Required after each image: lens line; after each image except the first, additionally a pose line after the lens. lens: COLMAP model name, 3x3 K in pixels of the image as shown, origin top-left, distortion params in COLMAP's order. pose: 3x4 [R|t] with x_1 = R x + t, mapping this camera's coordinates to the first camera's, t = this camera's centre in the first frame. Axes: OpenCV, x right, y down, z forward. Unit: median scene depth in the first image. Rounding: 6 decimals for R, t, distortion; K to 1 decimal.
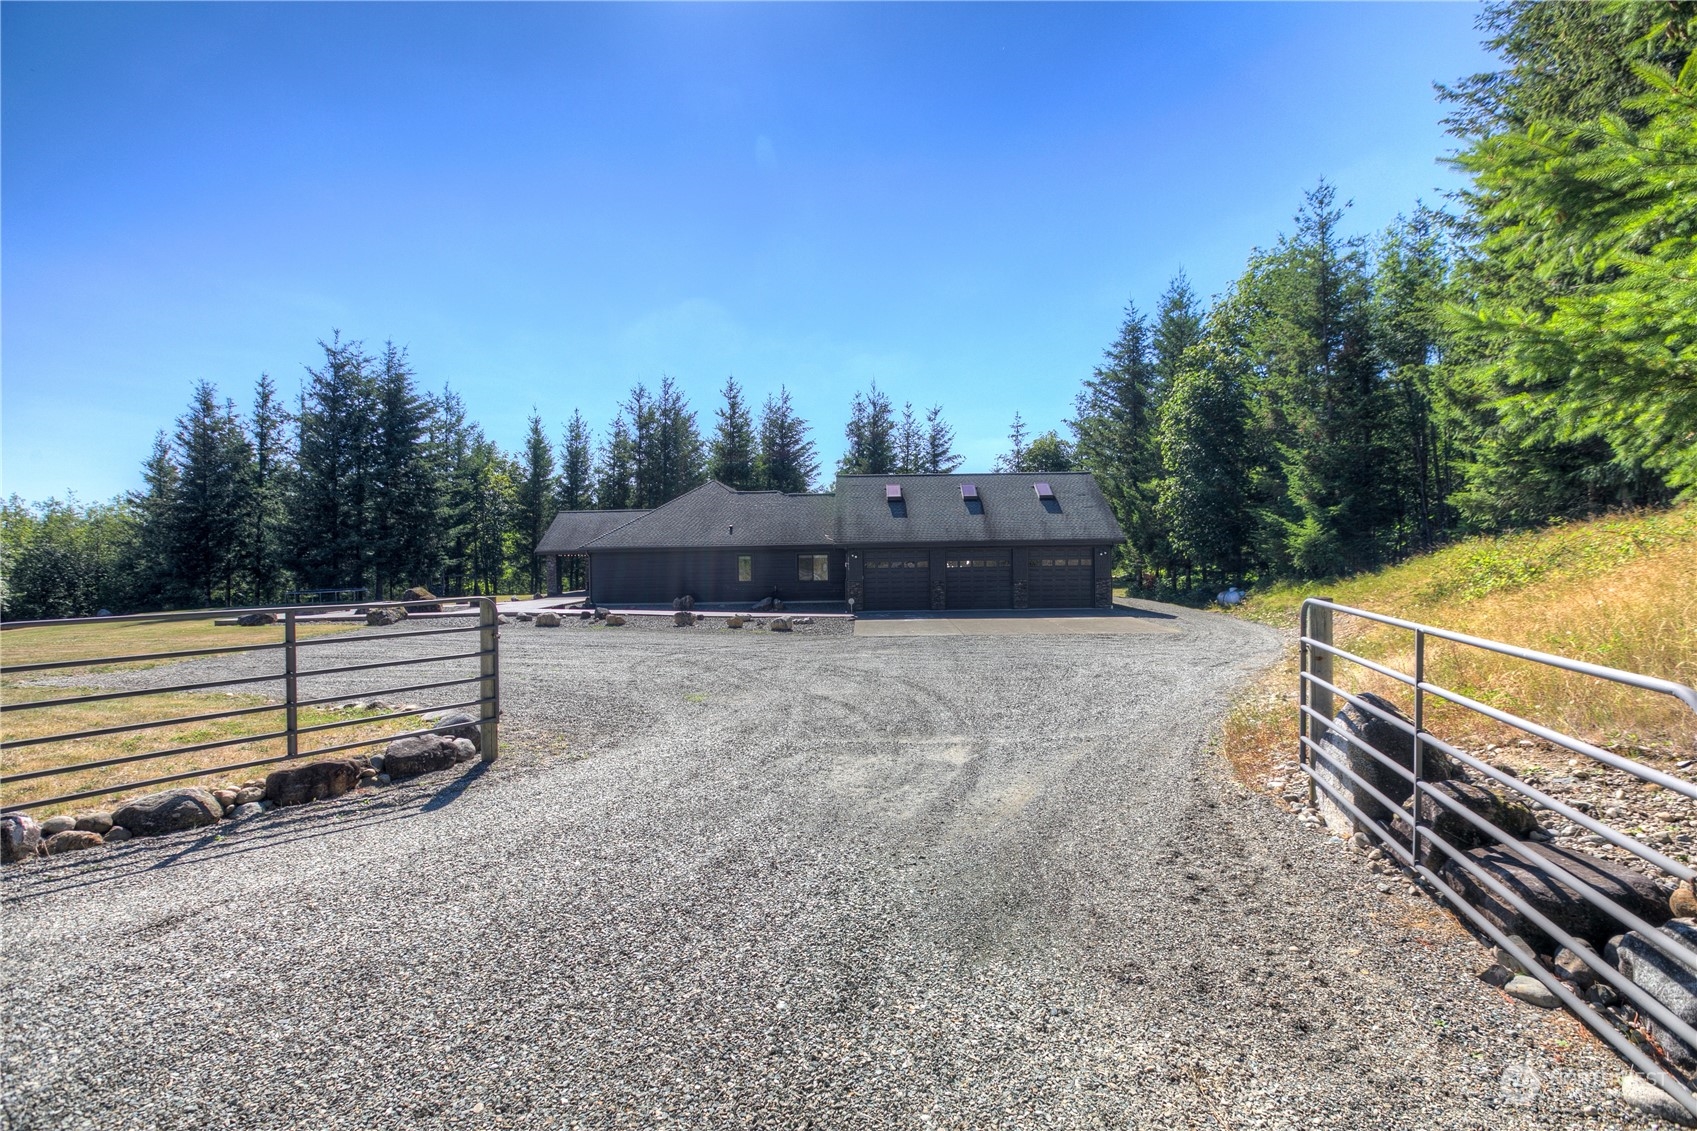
lens RADIAL K [[789.5, 0, 841.3], [0, 789.5, 518.6], [0, 0, 1]] dist [0.001116, 0.000752]
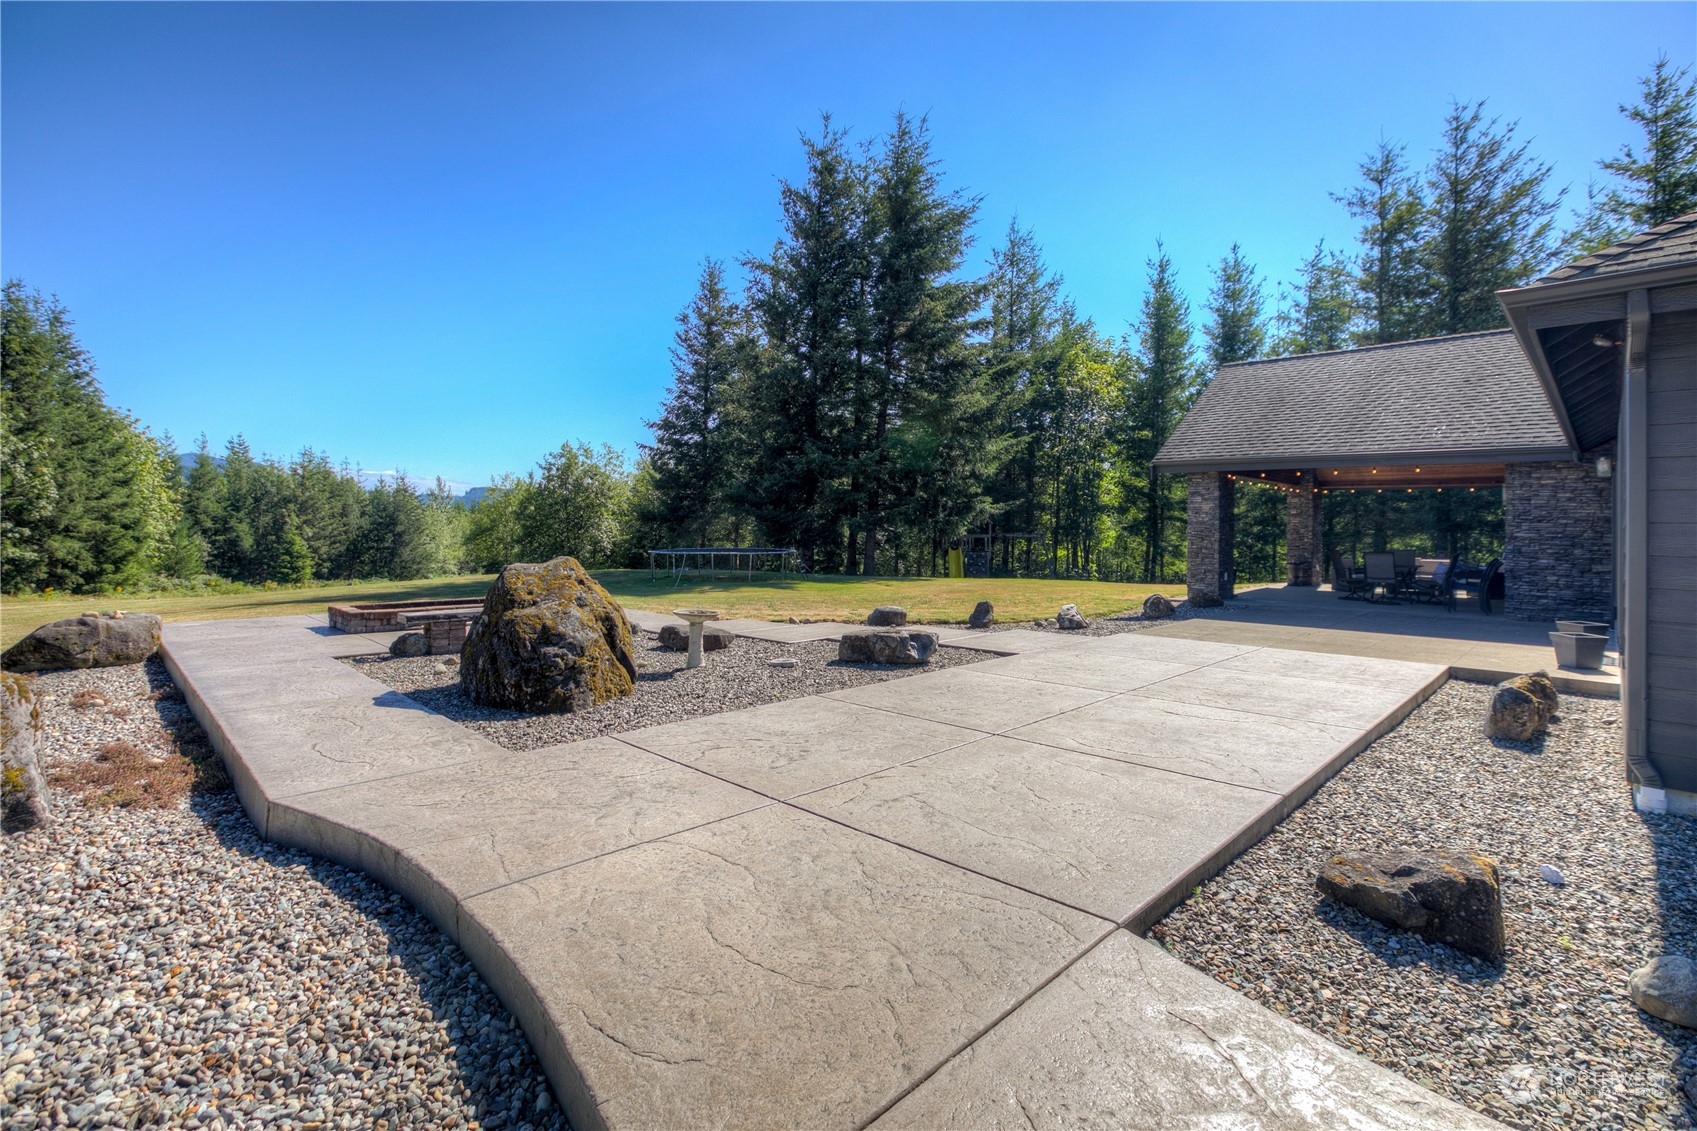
lens RADIAL K [[789.5, 0, 841.3], [0, 789.5, 518.6], [0, 0, 1]] dist [0.001116, 0.000752]
pose [[0.731191, 0.024096, -0.681747, -0.176205], [0.000384, 0.999361, 0.035734, 0.036288], [0.682173, -0.026390, 0.730715, 0.457560]]
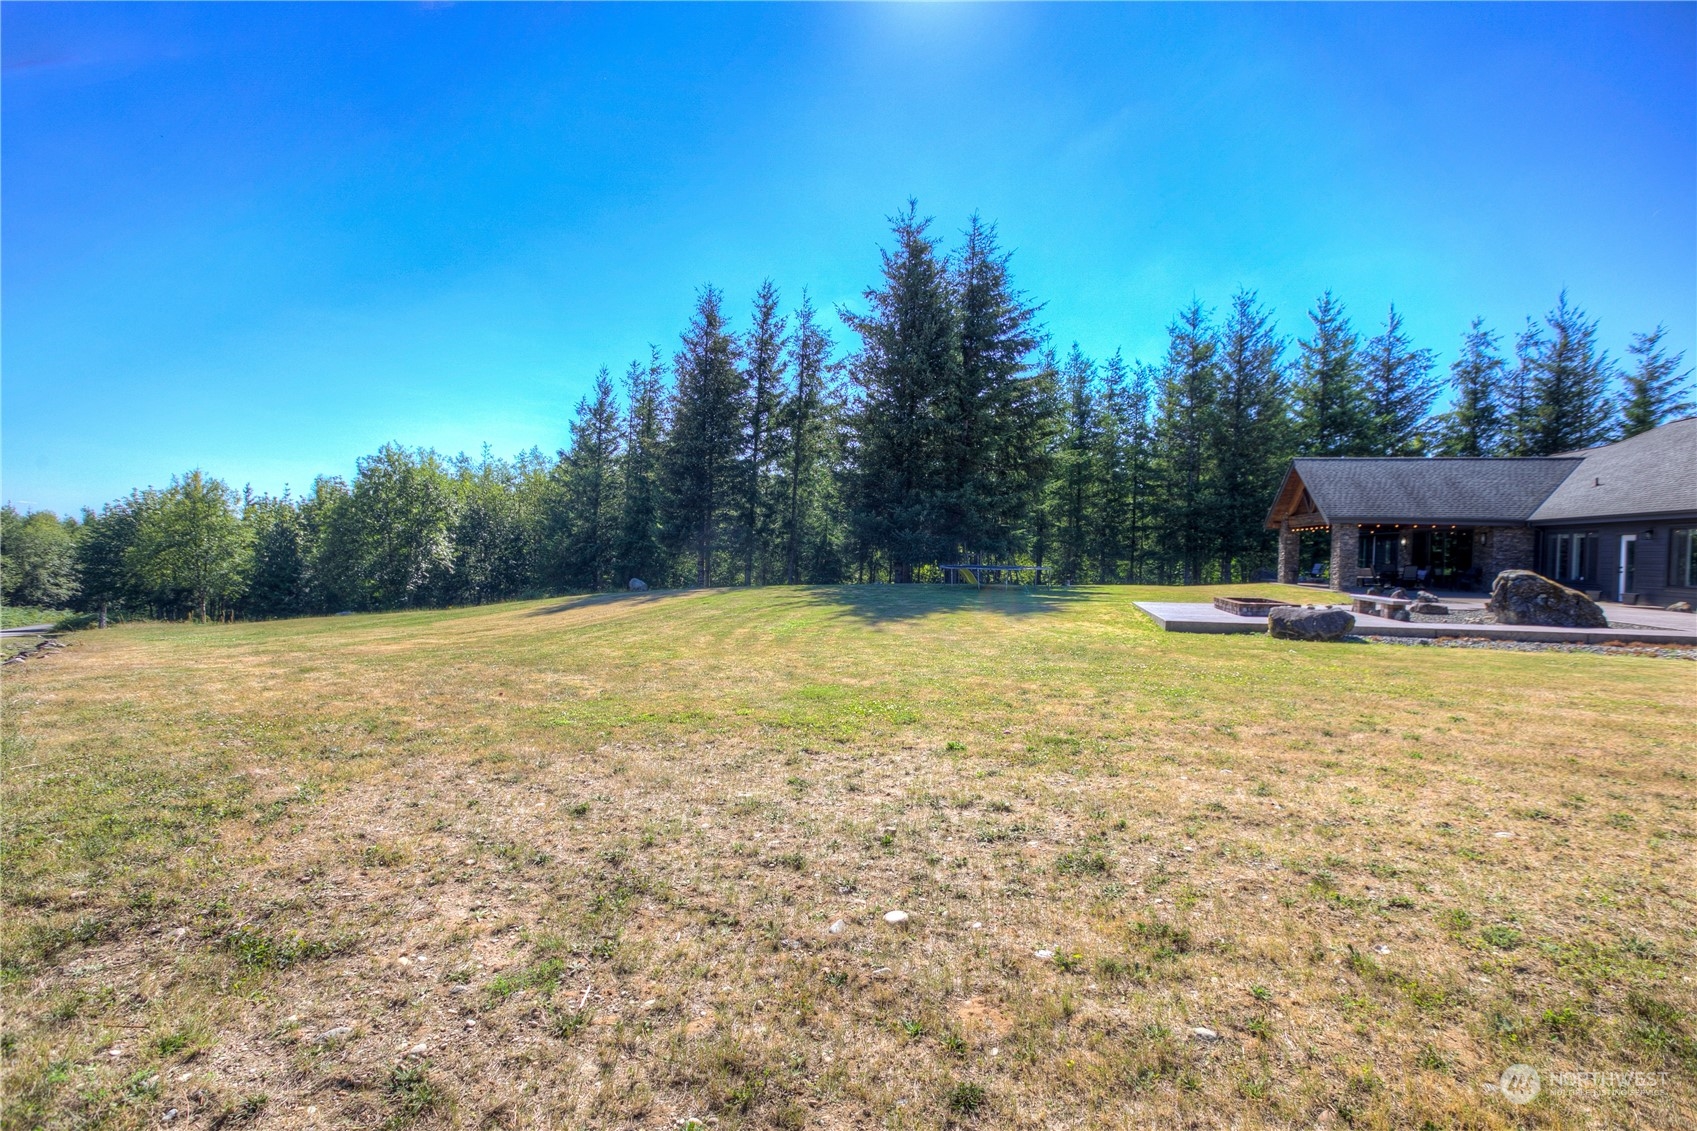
lens RADIAL K [[824.6, 0, 888.5], [0, 824.6, 564.5], [0, 0, 1]] dist [0.002088, 0.000453]
pose [[0.987218, 0.032041, -0.156121, -0.434960], [-0.023587, 0.998169, 0.055704, 0.033712], [0.157620, -0.051310, 0.986166, 0.214509]]
